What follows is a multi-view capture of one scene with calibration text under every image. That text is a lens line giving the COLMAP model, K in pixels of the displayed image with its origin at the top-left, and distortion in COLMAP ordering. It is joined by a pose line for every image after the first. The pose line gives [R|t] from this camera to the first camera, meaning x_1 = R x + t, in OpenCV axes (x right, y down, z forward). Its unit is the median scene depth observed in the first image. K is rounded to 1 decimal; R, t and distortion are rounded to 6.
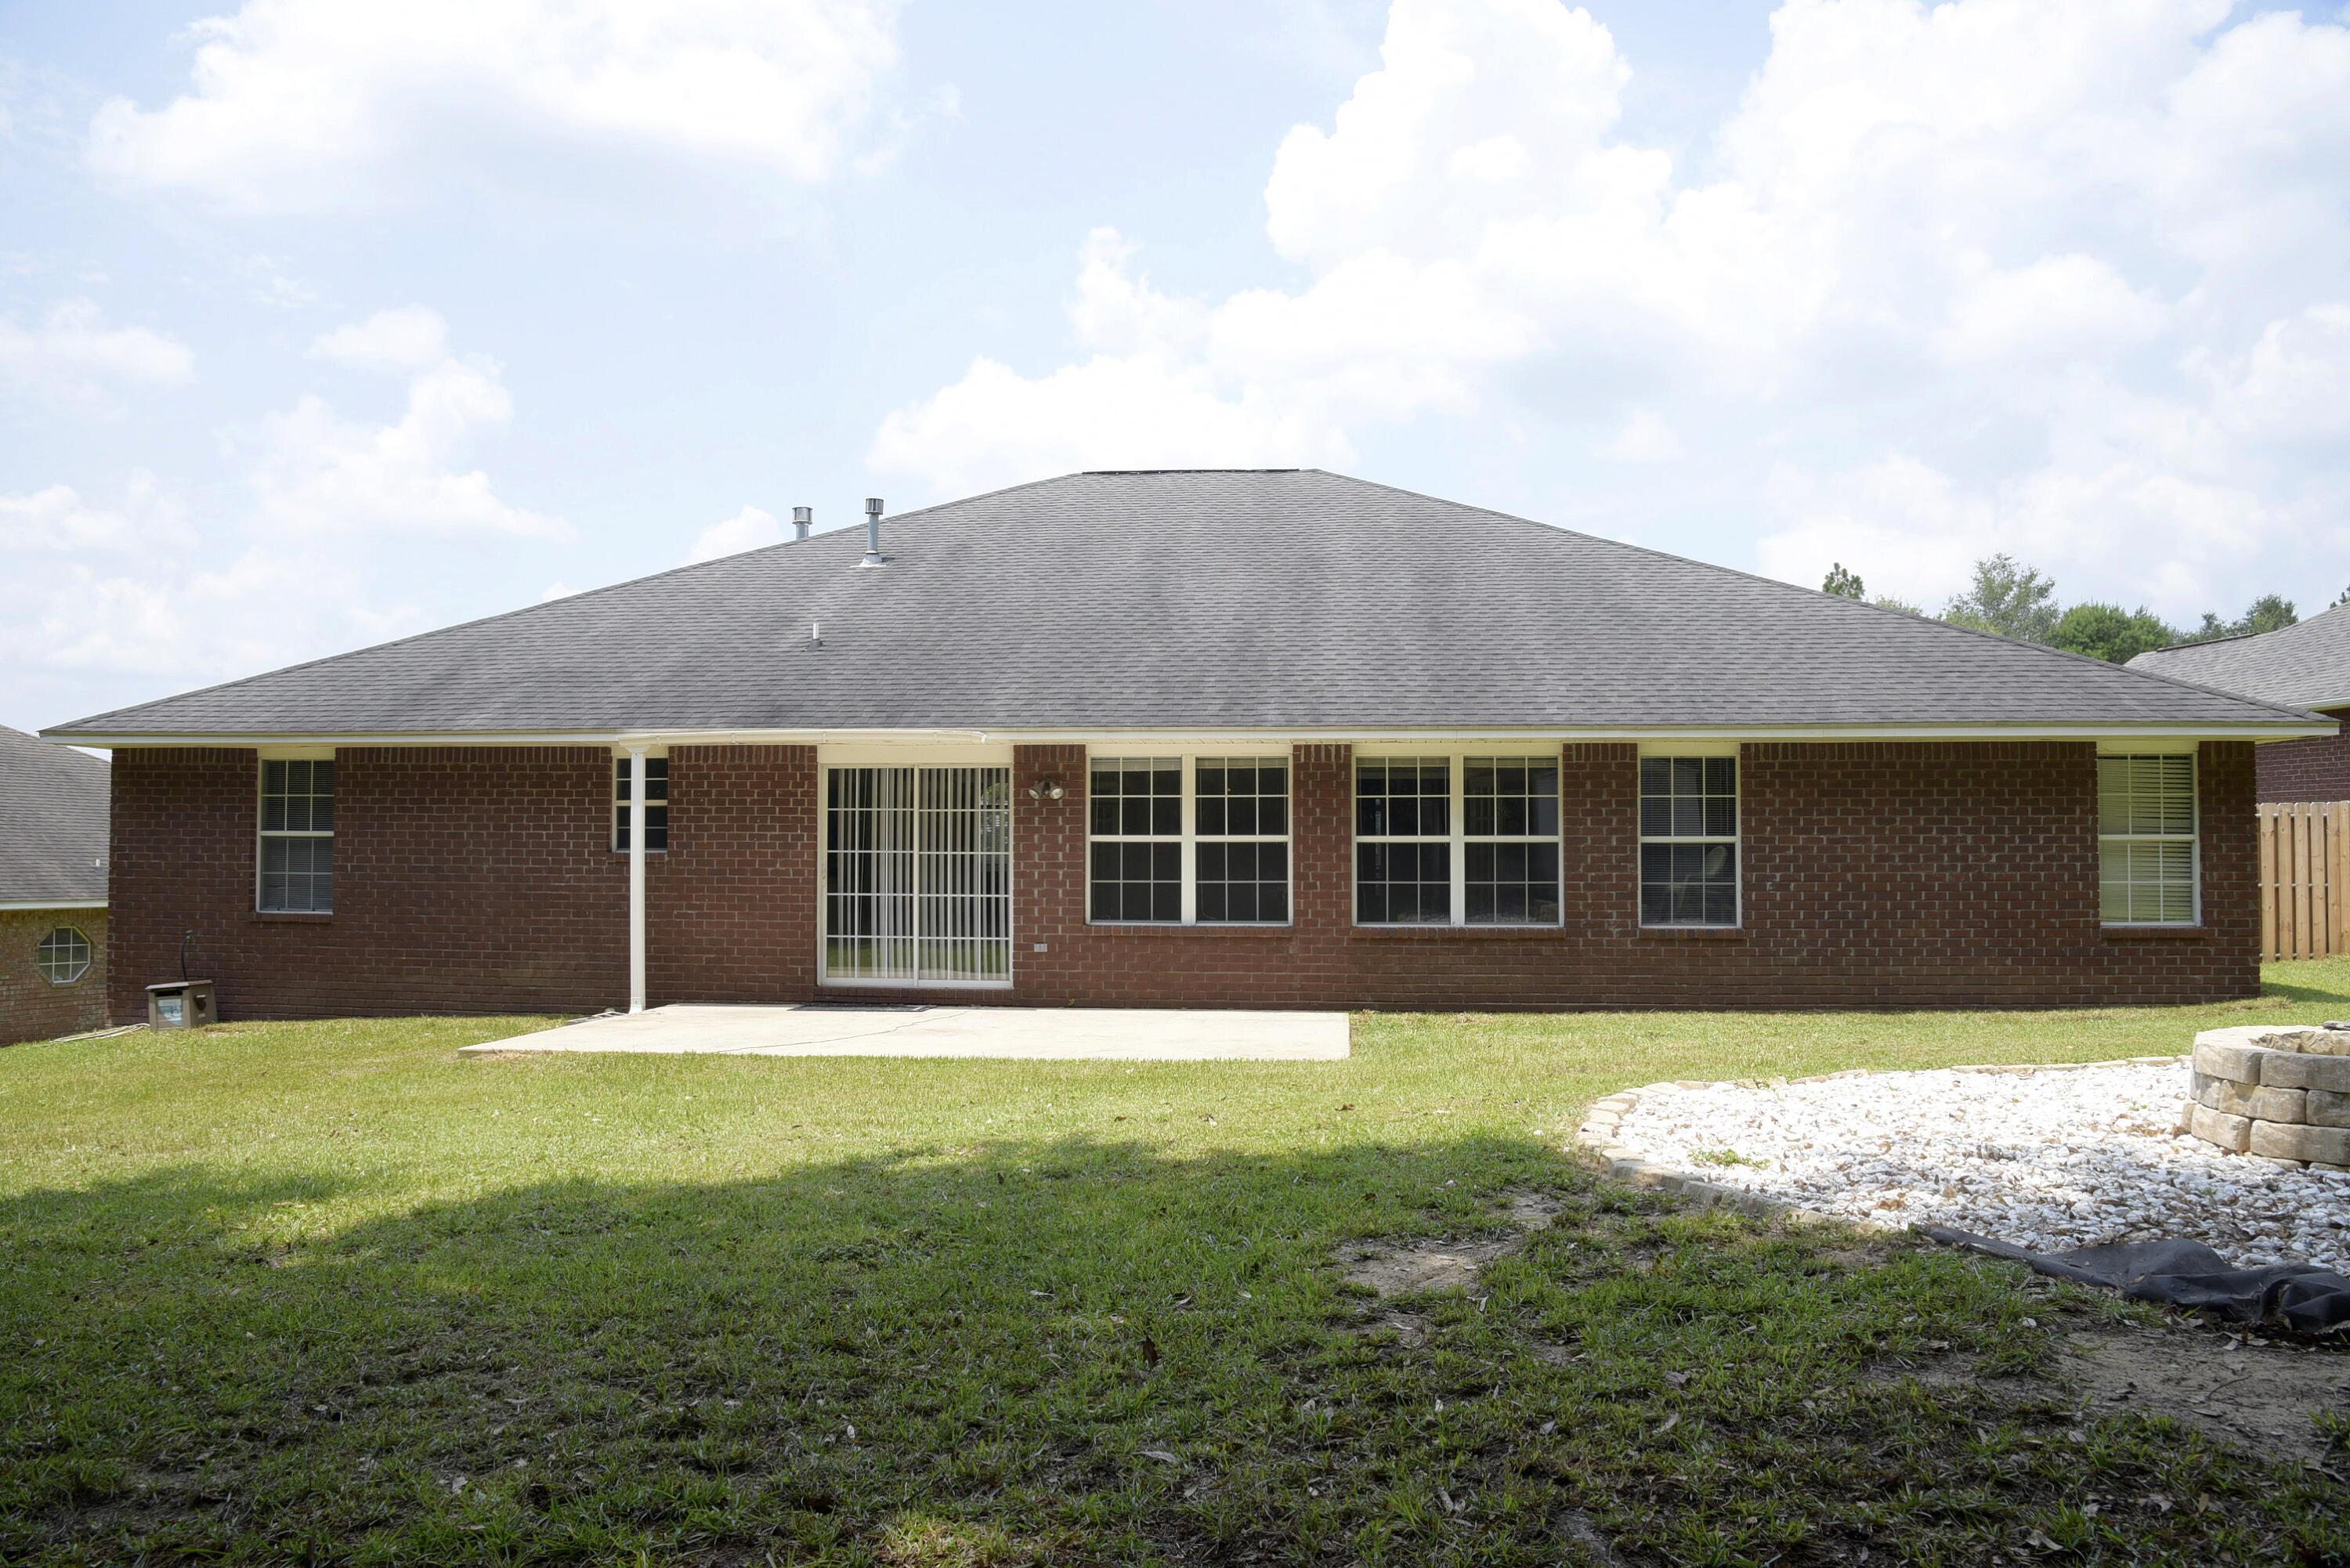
lens RADIAL K [[1597.3, 0, 1177.8], [0, 1597.3, 794.8], [0, 0, 1]] dist [-0.112435, 0.058203]
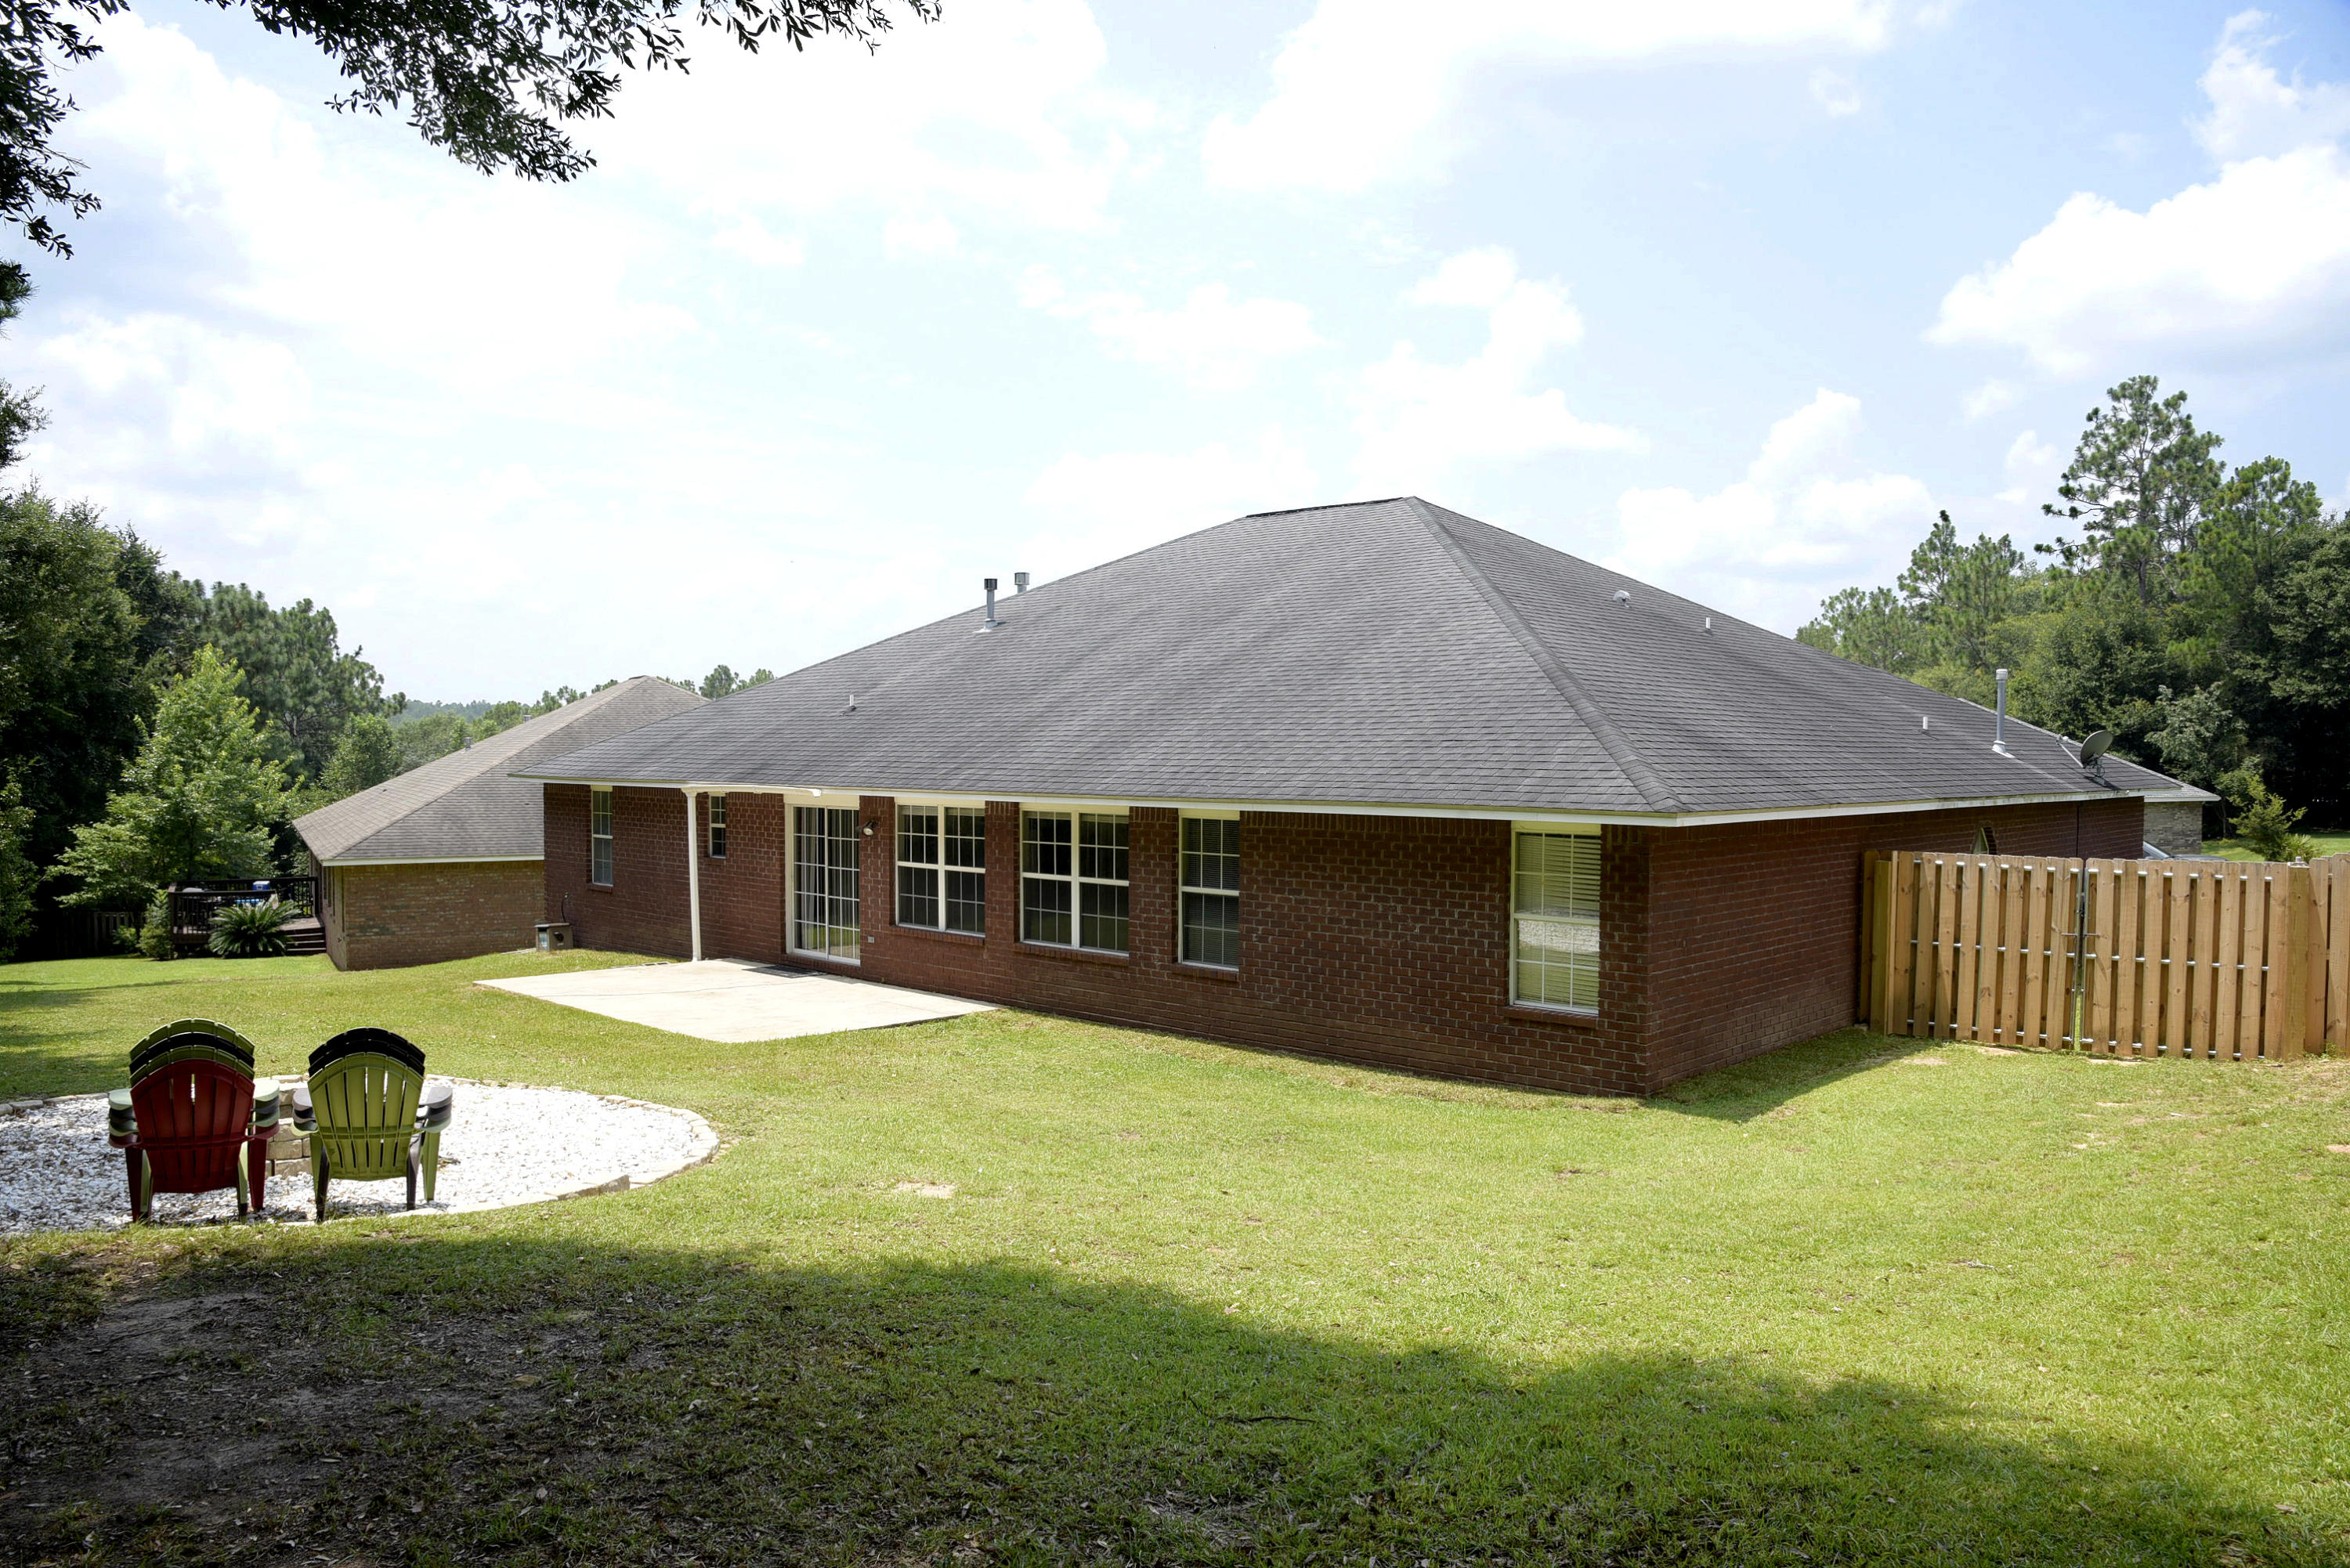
lens RADIAL K [[1597.3, 0, 1177.8], [0, 1597.3, 794.8], [0, 0, 1]] dist [-0.112435, 0.058203]
pose [[0.788962, 0.017874, -0.614182, 1.027345], [0.020533, 0.998252, 0.055427, -0.108279], [0.614098, -0.056341, 0.787216, 0.068292]]
